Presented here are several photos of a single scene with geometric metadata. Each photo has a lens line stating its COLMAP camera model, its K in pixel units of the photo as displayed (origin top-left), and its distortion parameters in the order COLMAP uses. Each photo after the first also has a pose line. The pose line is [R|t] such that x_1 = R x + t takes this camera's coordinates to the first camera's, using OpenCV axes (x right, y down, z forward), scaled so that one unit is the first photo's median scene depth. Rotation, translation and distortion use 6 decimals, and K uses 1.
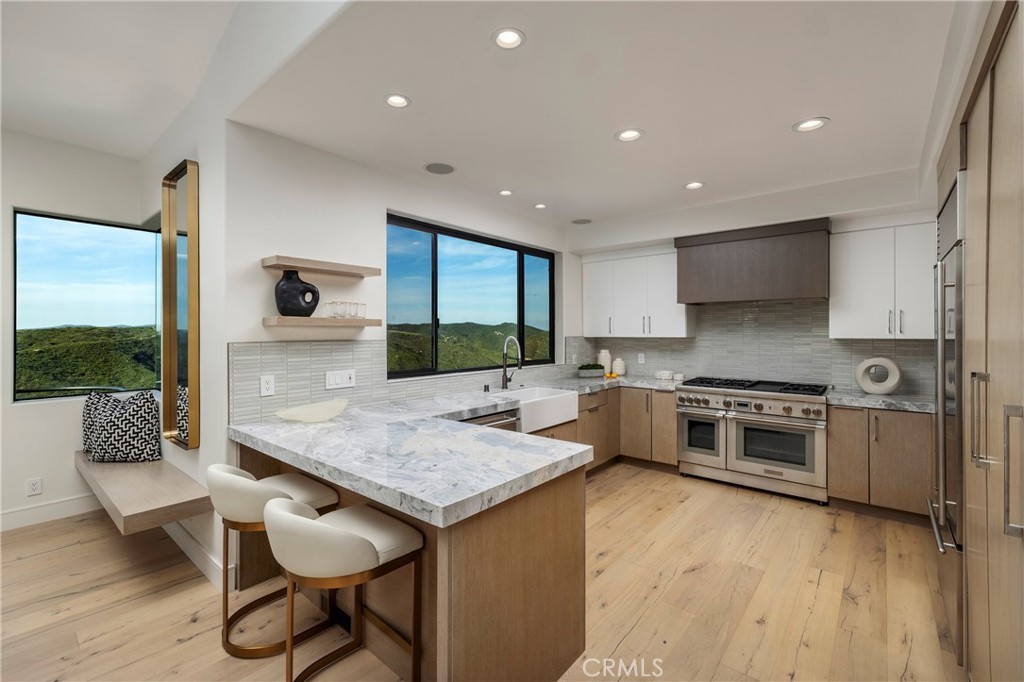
lens RADIAL K [[435.3, 0, 509.6], [0, 435.3, 333.8], [0, 0, 1]] dist [-0.000534, 0.000844]
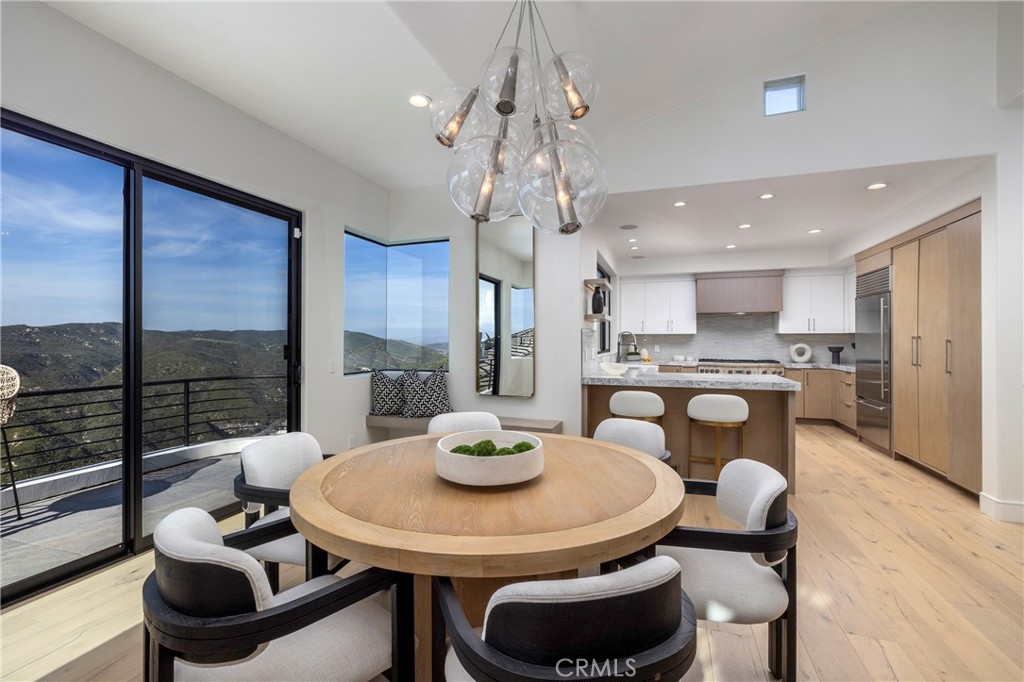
lens RADIAL K [[435.3, 0, 506.1], [0, 435.3, 338.0], [0, 0, 1]] dist [-0.000534, 0.000844]
pose [[0.938655, 0.004424, 0.344830, -1.042629], [-0.001245, 0.999955, -0.009439, 0.051671], [-0.344856, 0.008431, 0.938618, -0.345709]]
